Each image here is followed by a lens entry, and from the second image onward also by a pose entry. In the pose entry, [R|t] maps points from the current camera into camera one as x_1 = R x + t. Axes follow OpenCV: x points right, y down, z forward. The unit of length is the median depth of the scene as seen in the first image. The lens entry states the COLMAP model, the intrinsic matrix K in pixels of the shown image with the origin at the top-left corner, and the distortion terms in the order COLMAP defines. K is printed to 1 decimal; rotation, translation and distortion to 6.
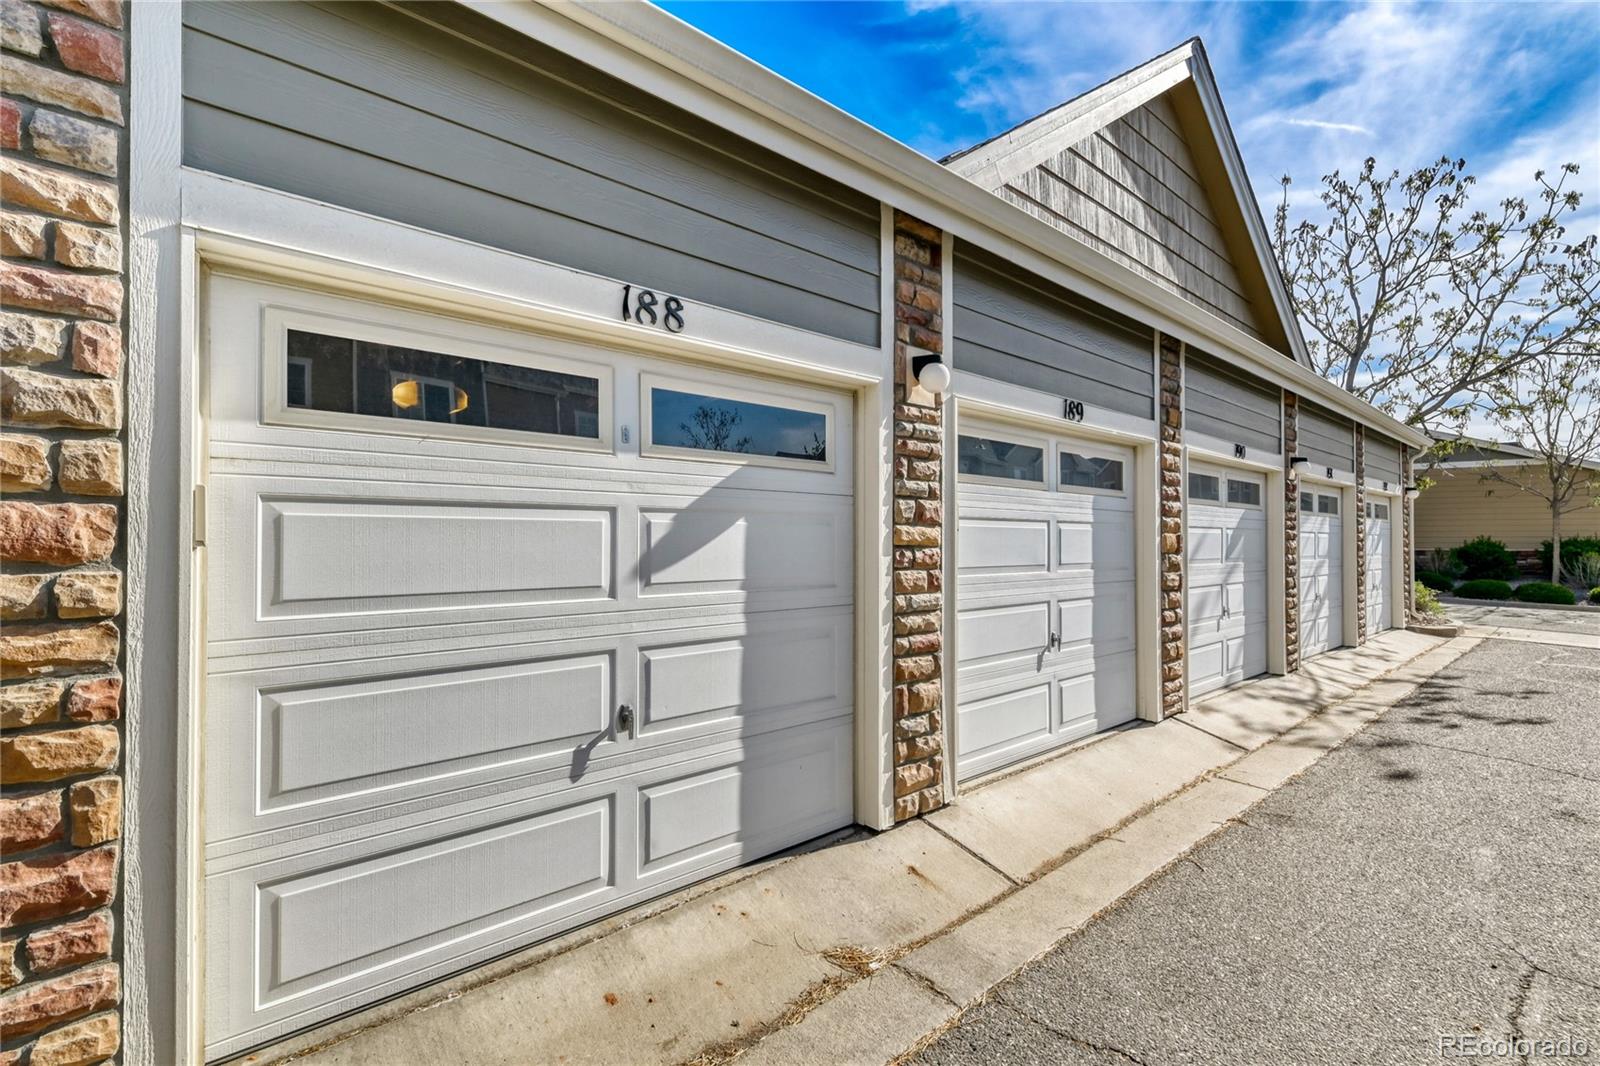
lens RADIAL K [[703.7, 0, 753.0], [0, 703.7, 539.5], [0, 0, 1]] dist [0.021154, -0.011658]
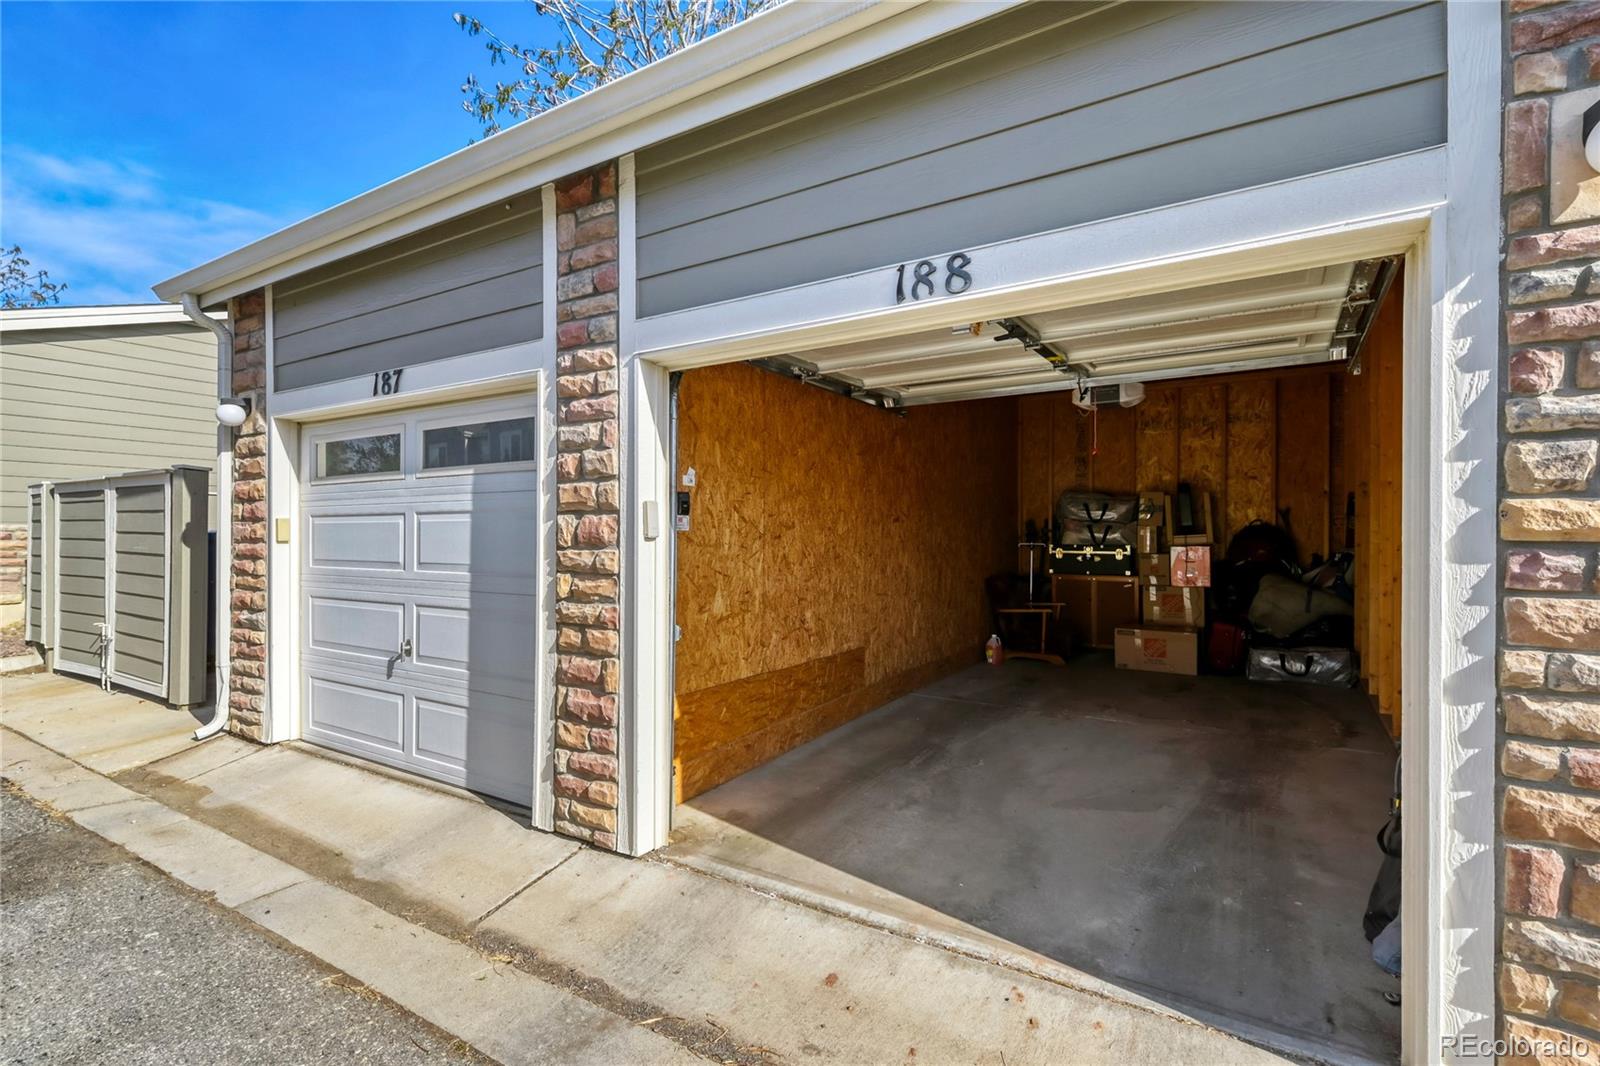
lens RADIAL K [[703.7, 0, 808.0], [0, 703.7, 534.3], [0, 0, 1]] dist [0.021154, -0.011658]
pose [[0.338024, 0.000441, -0.941137, 1.028955], [0.003728, 0.999991, 0.001807, 0.001220], [0.941130, -0.004119, 0.338020, 0.848333]]
